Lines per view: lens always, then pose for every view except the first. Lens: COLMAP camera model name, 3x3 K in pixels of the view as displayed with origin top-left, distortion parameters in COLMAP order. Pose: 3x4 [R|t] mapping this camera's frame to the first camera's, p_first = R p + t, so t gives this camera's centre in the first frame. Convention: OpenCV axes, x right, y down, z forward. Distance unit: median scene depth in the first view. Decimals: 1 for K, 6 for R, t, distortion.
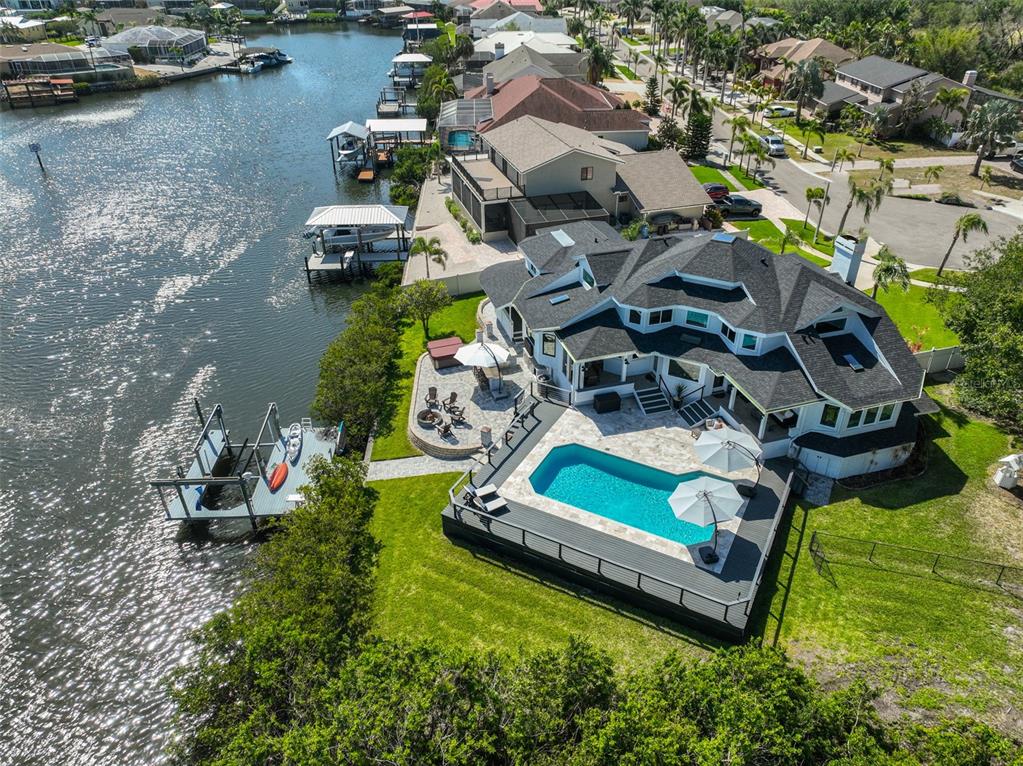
lens RADIAL K [[720.2, 0, 517.3], [0, 720.2, 360.9], [0, 0, 1]] dist [0.007744, 0.004177]
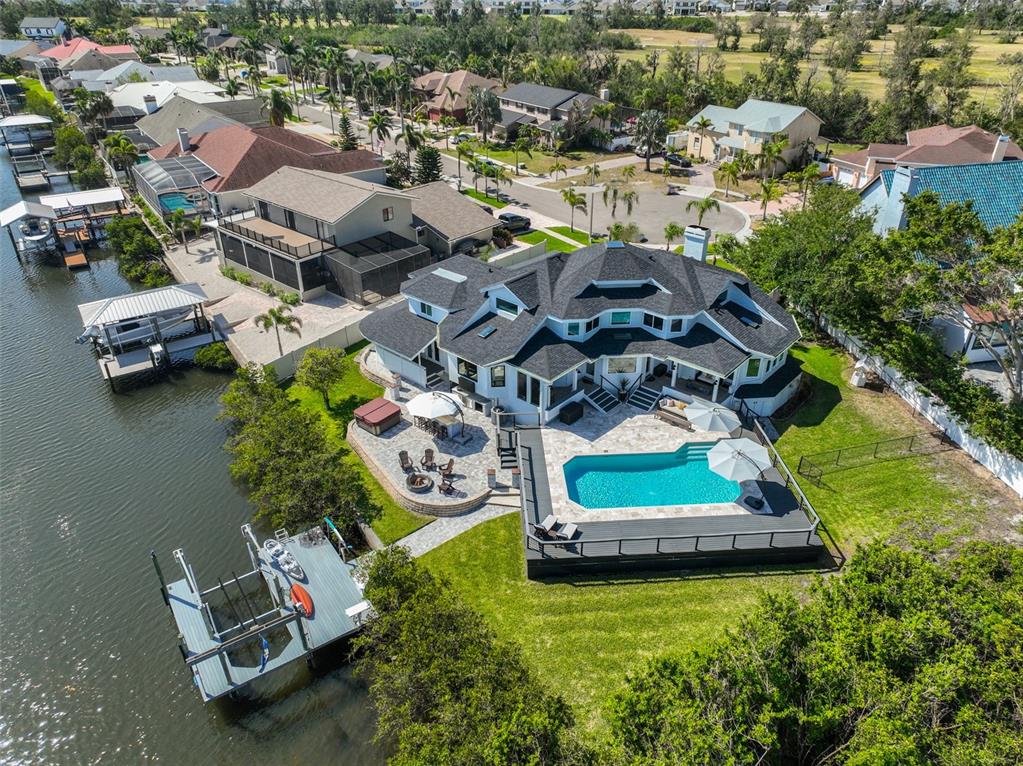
lens RADIAL K [[720.2, 0, 517.3], [0, 720.2, 360.9], [0, 0, 1]] dist [0.007744, 0.004177]
pose [[0.850903, -0.246947, 0.463661, -0.408172], [0.266923, 0.963437, 0.023277, -0.060840], [-0.452456, 0.103955, 0.885707, 0.085831]]
